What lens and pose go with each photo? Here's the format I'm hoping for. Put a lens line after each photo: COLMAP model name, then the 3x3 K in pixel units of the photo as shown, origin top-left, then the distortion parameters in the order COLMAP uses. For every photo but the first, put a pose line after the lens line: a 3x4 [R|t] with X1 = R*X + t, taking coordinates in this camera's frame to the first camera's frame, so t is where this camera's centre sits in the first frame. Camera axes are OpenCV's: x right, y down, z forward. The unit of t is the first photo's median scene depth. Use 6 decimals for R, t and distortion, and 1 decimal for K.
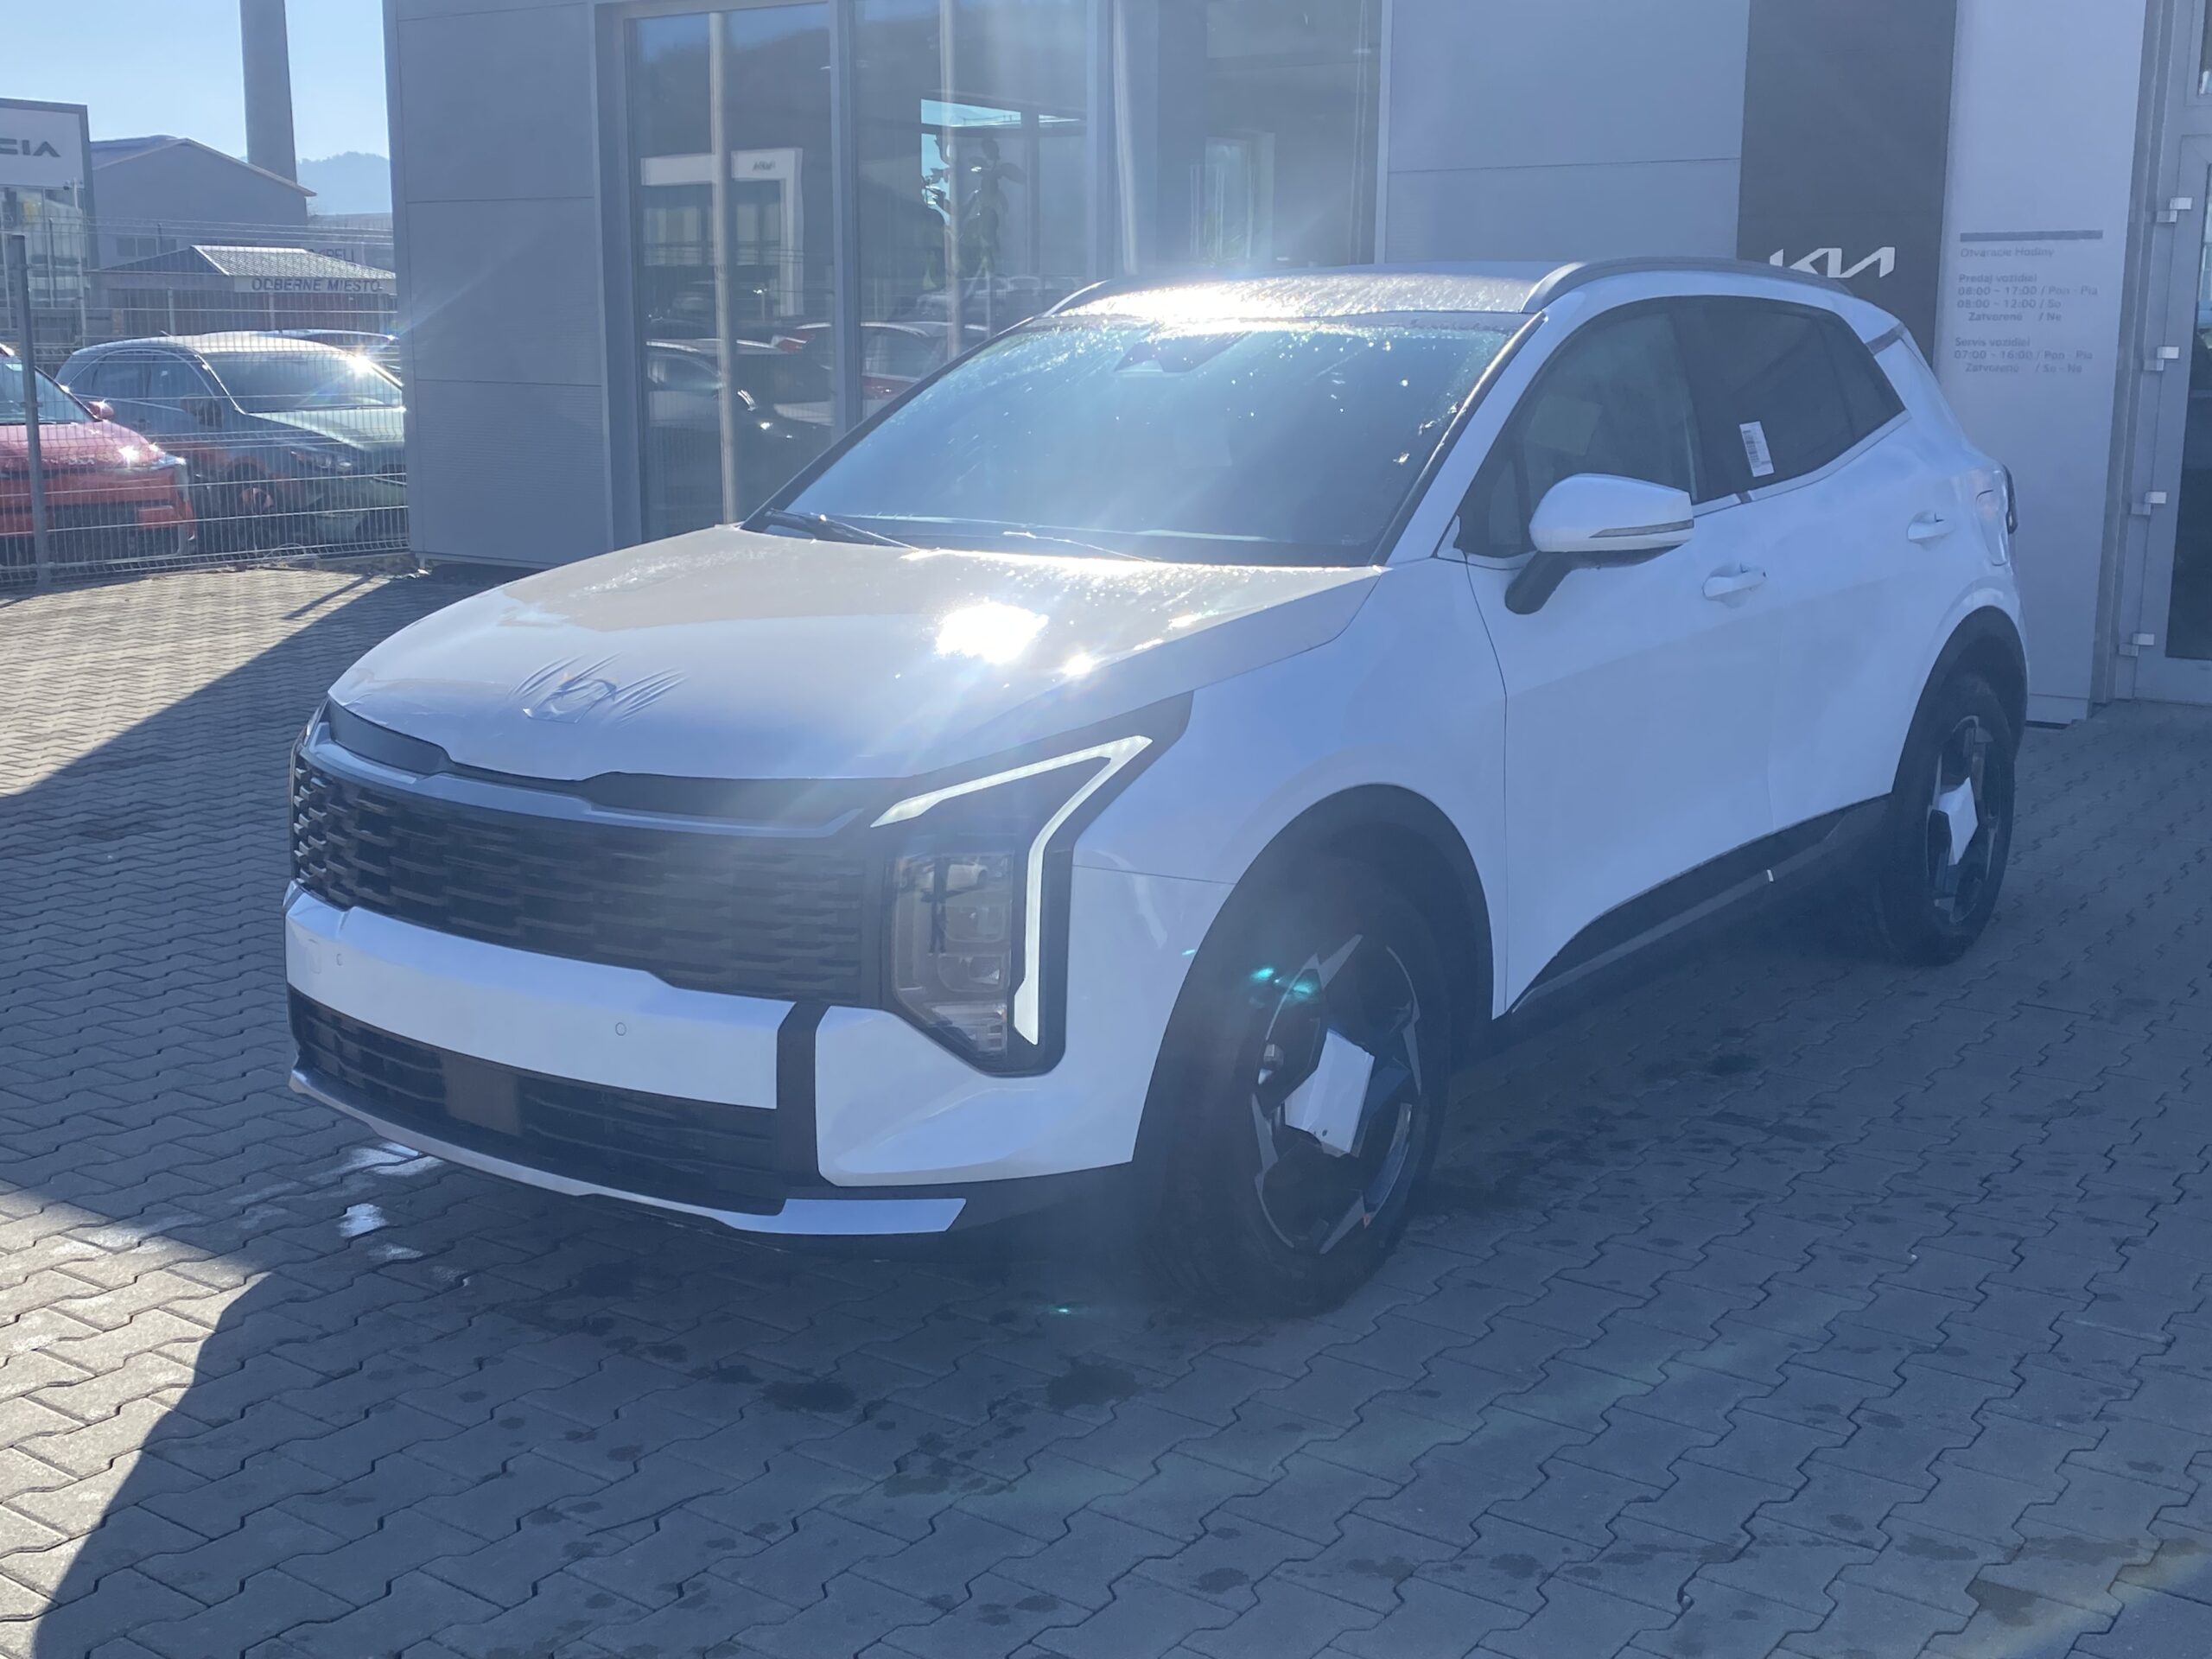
lens RADIAL K [[2482.8, 0, 1109.2], [0, 2482.8, 815.4], [0, 0, 1]] dist [0.009480, 0.000000]
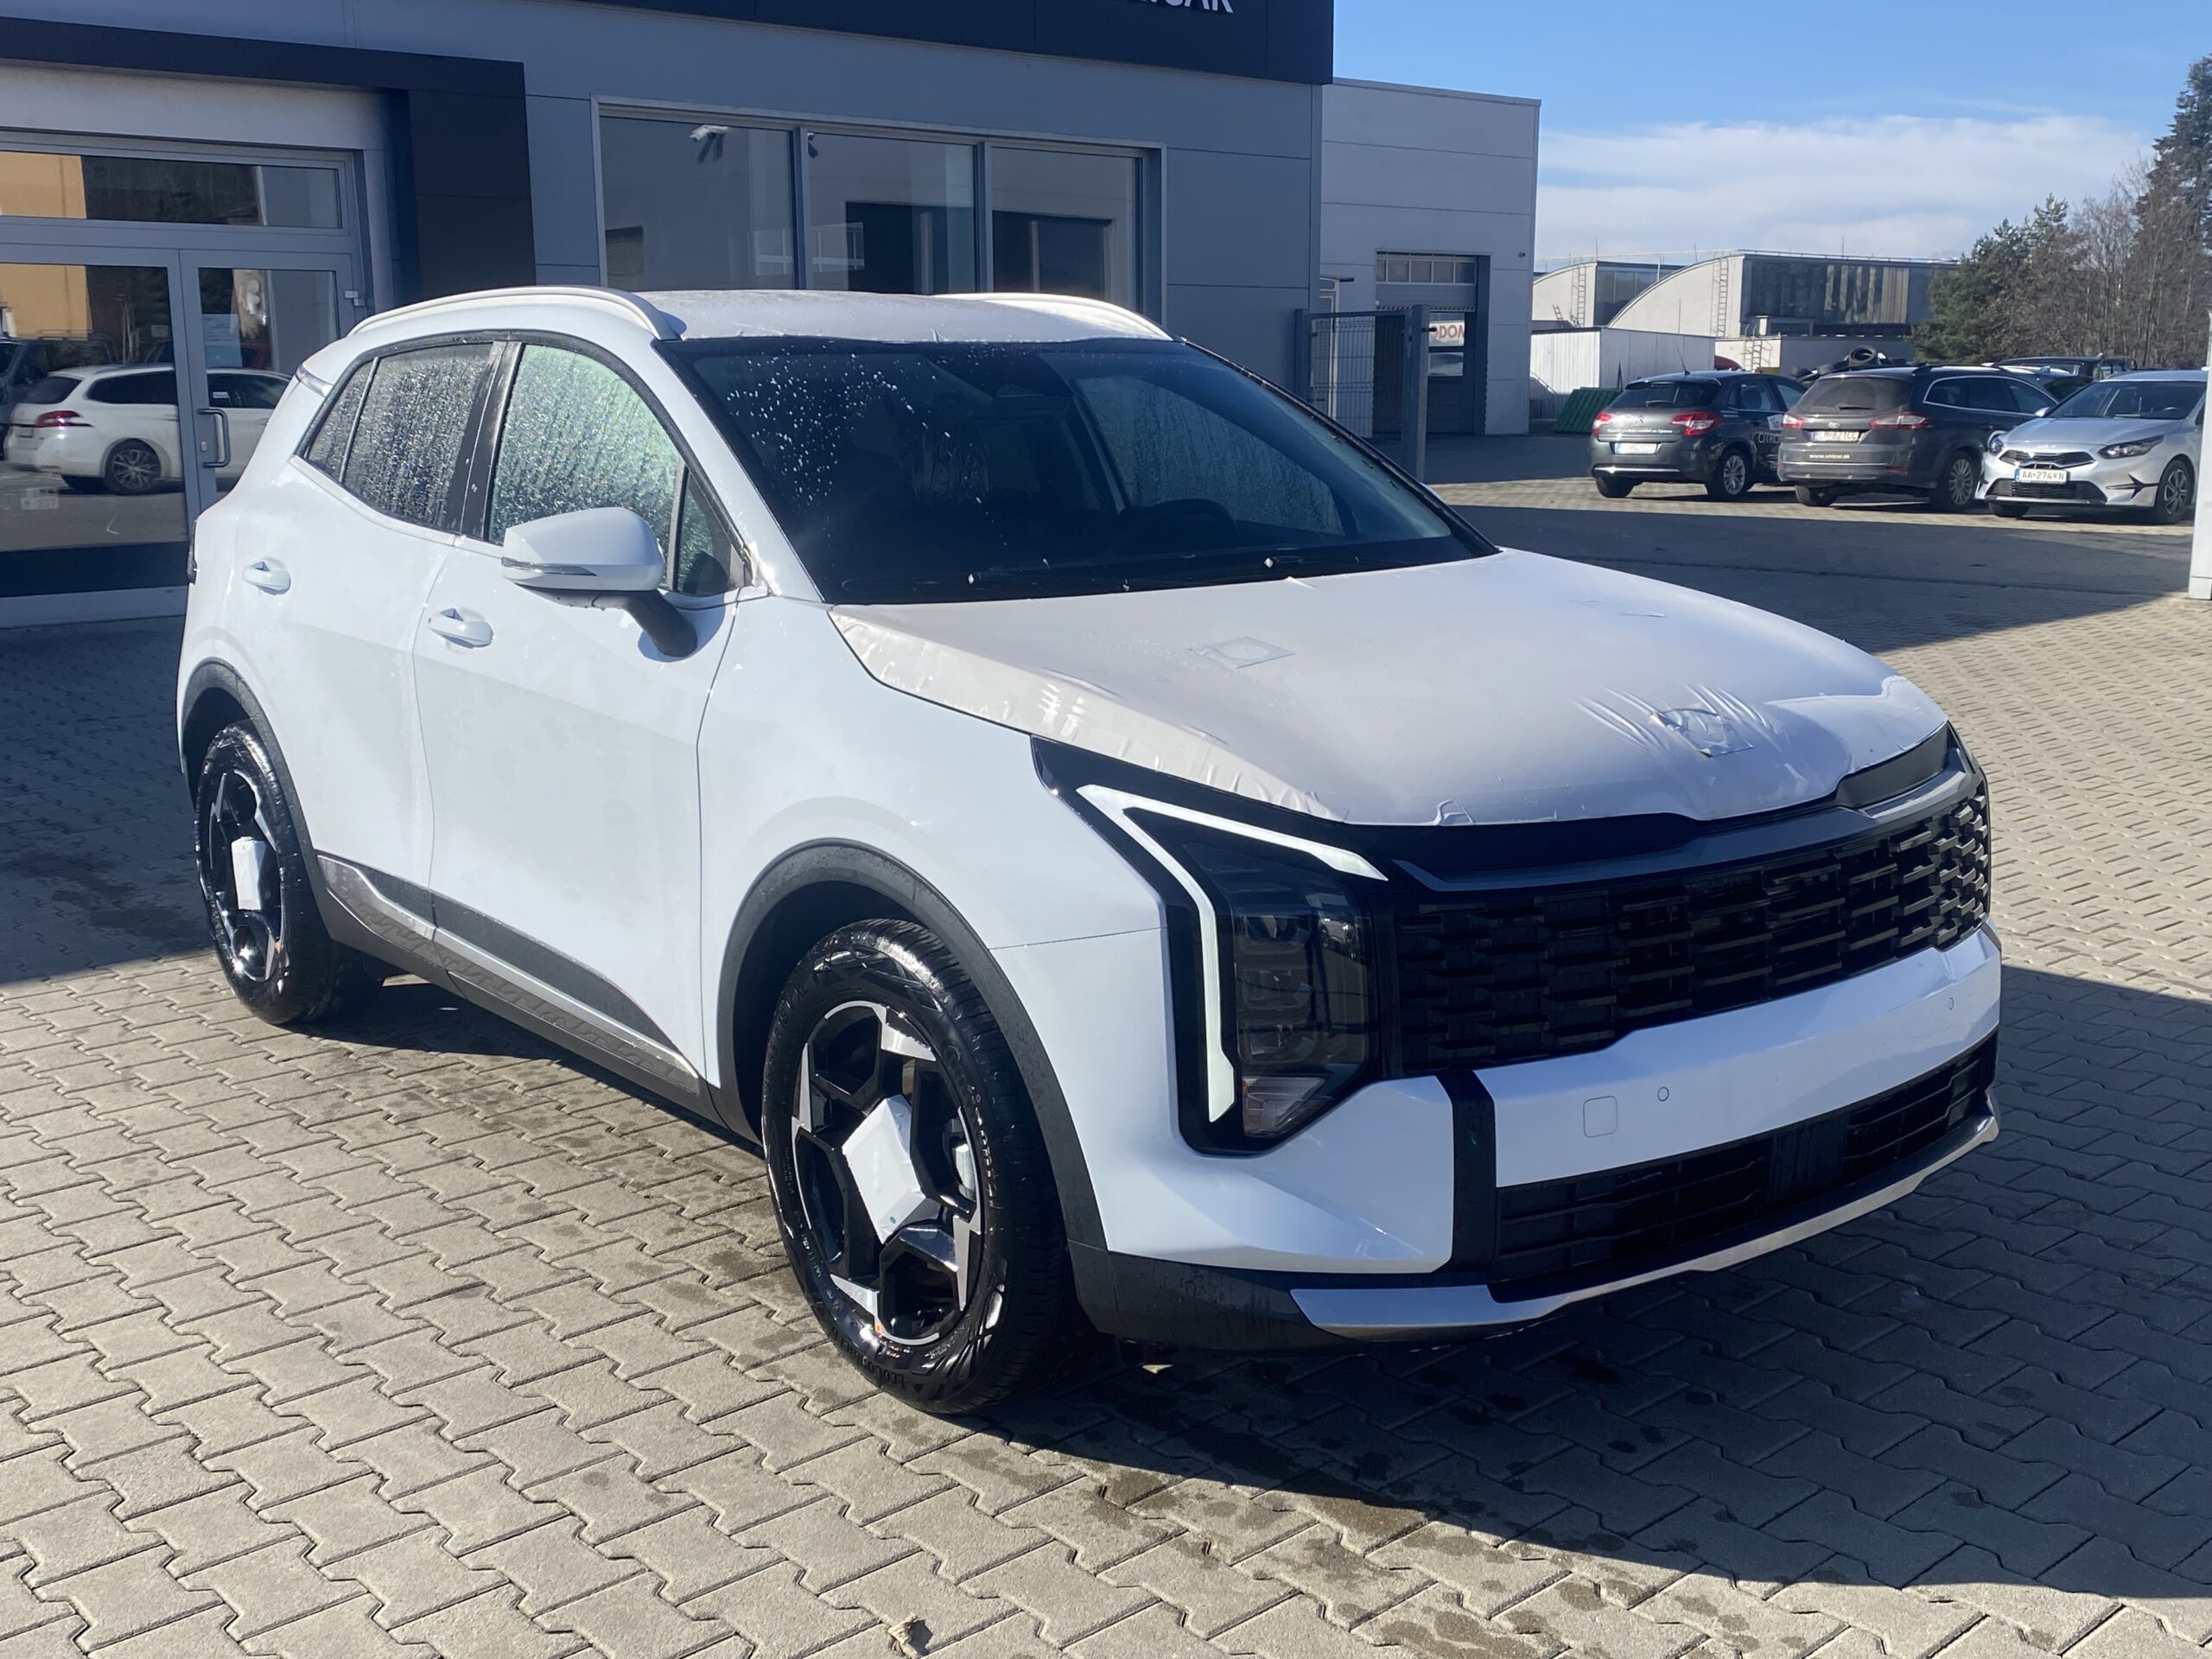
lens RADIAL K [[2289.0, 0, 1098.5], [0, 2289.0, 827.8], [0, 0, 1]] dist [-0.013576, 0.000000]
pose [[0.226310, -0.187940, 0.955752, -0.451934], [0.201604, 0.969000, 0.142807, -0.074000], [-0.952964, 0.160365, 0.257184, 0.418190]]
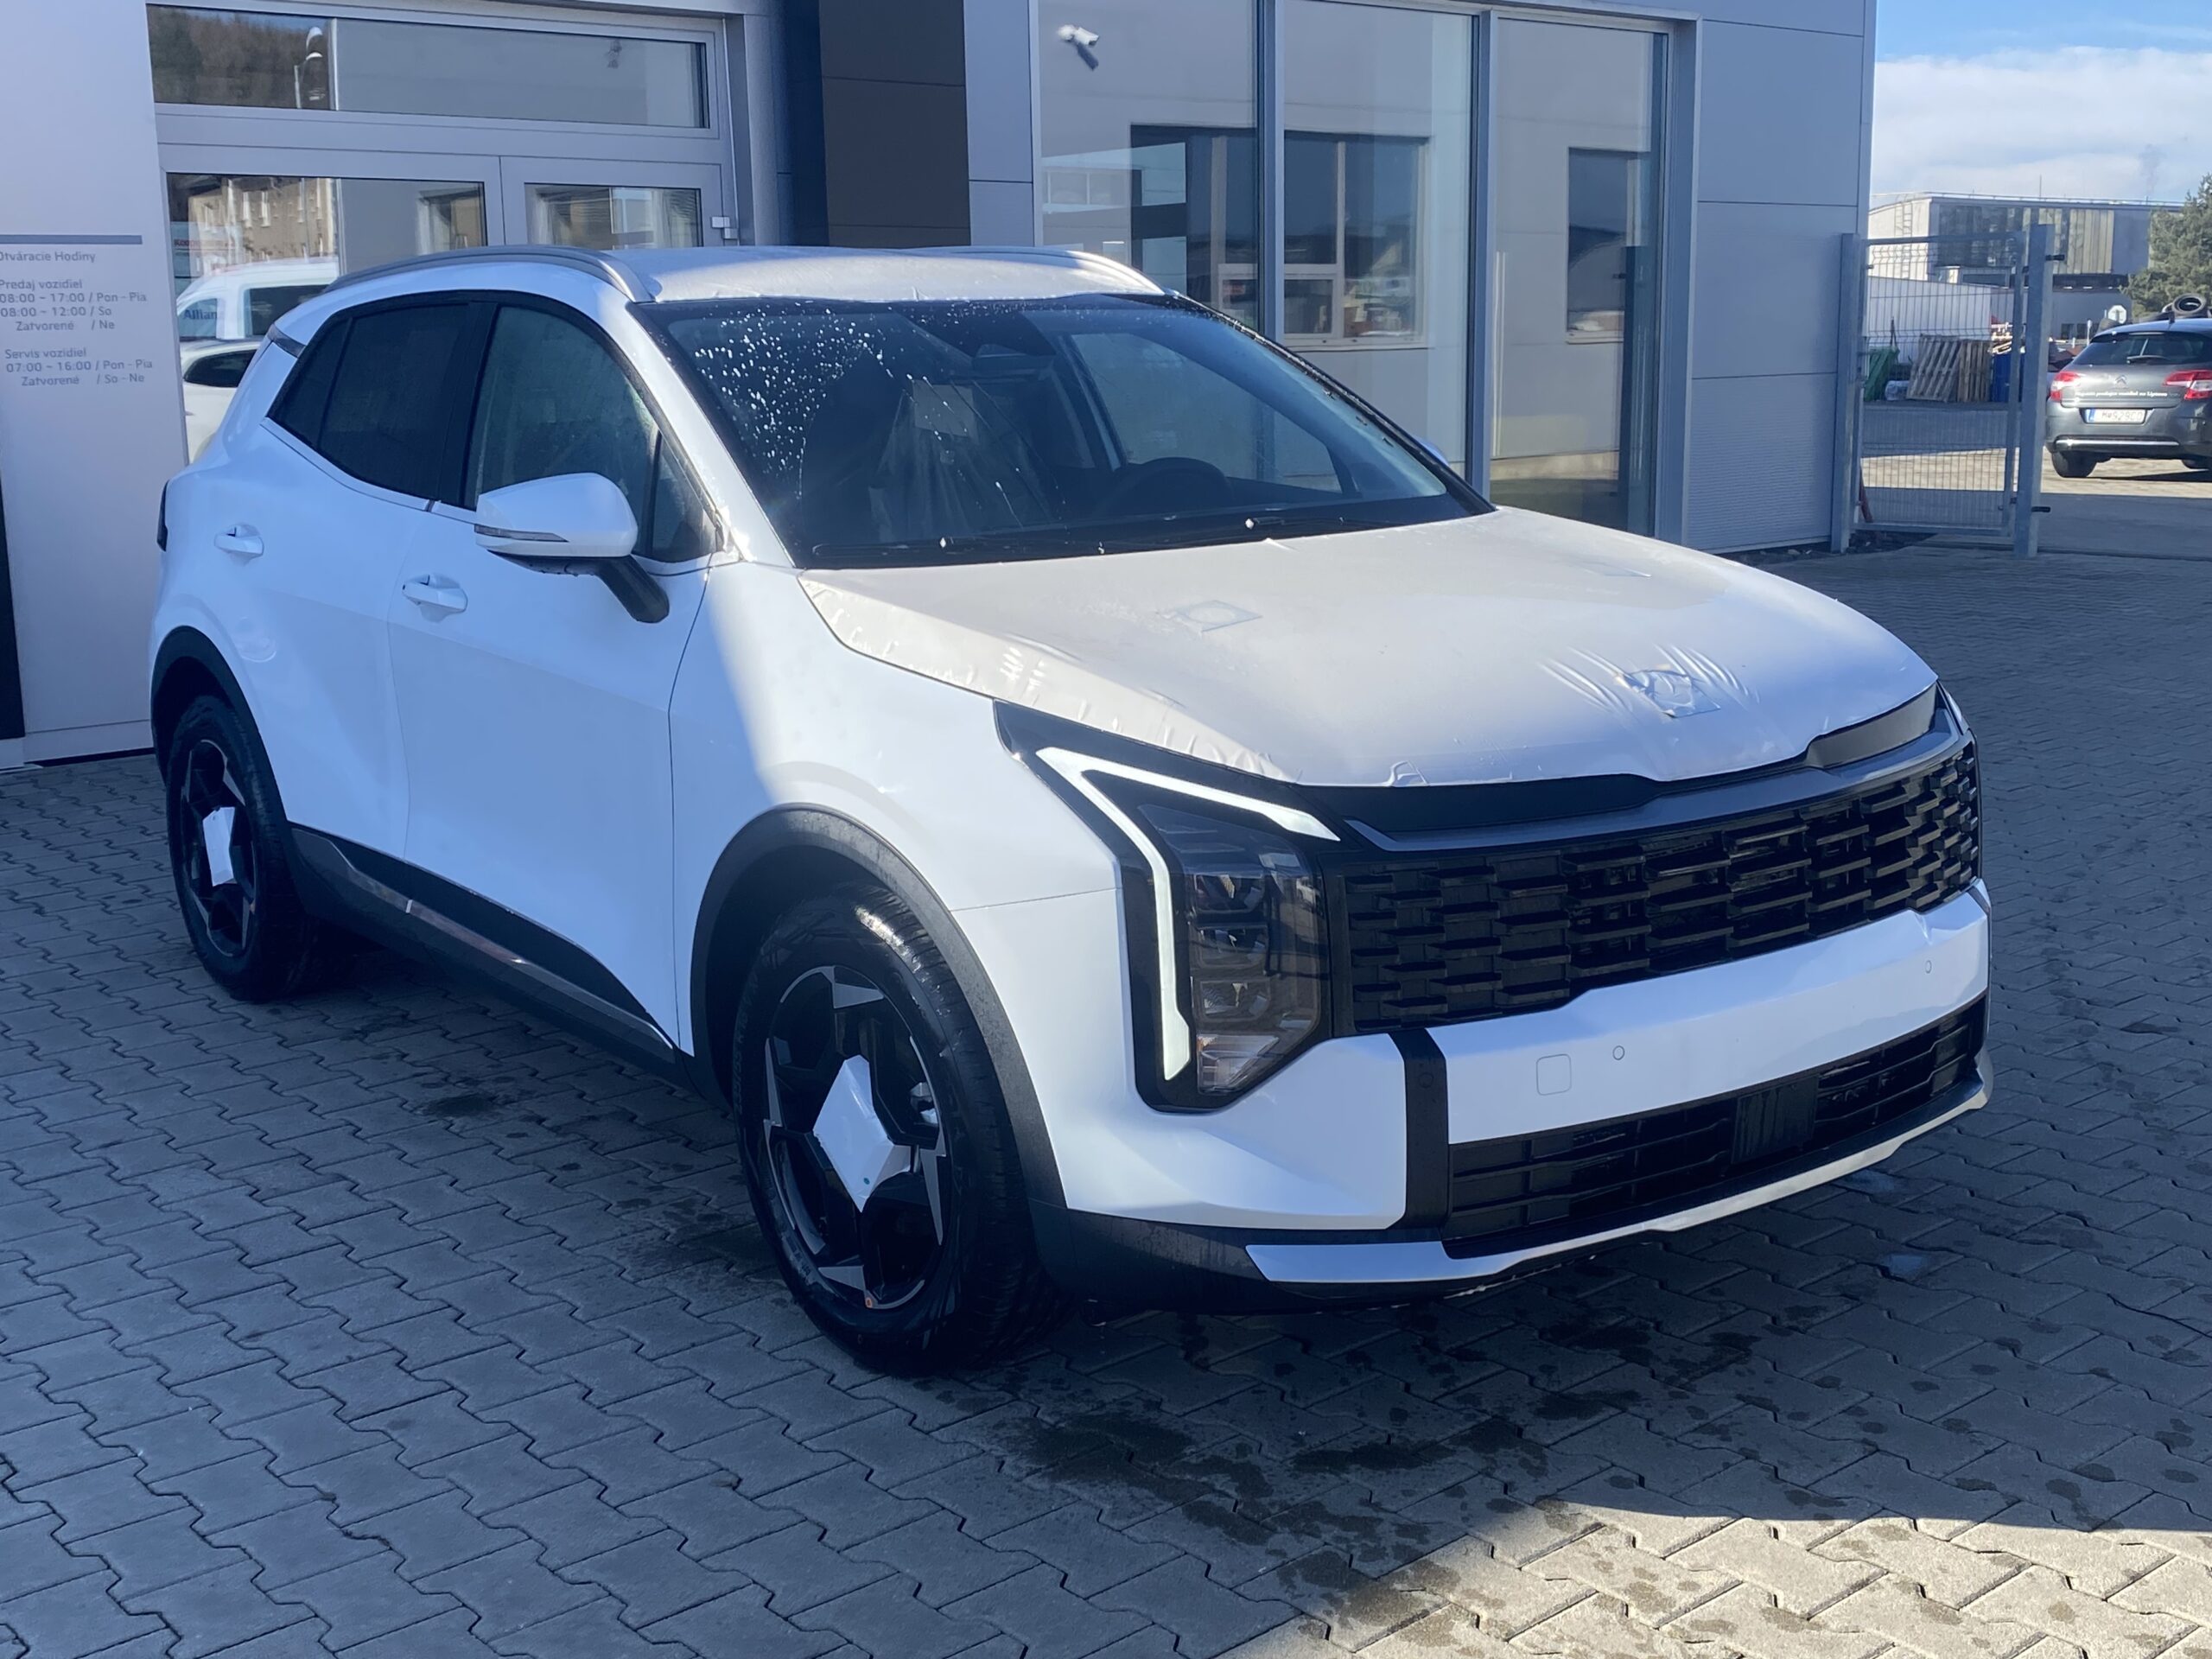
lens RADIAL K [[2554.3, 0, 1111.0], [0, 2554.3, 841.0], [0, 0, 1]] dist [-0.019249, 0.000000]
pose [[0.248492, -0.199354, 0.947898, -0.489081], [0.208872, 0.966598, 0.148531, -0.073289], [-0.945846, 0.161081, 0.281831, 0.391490]]
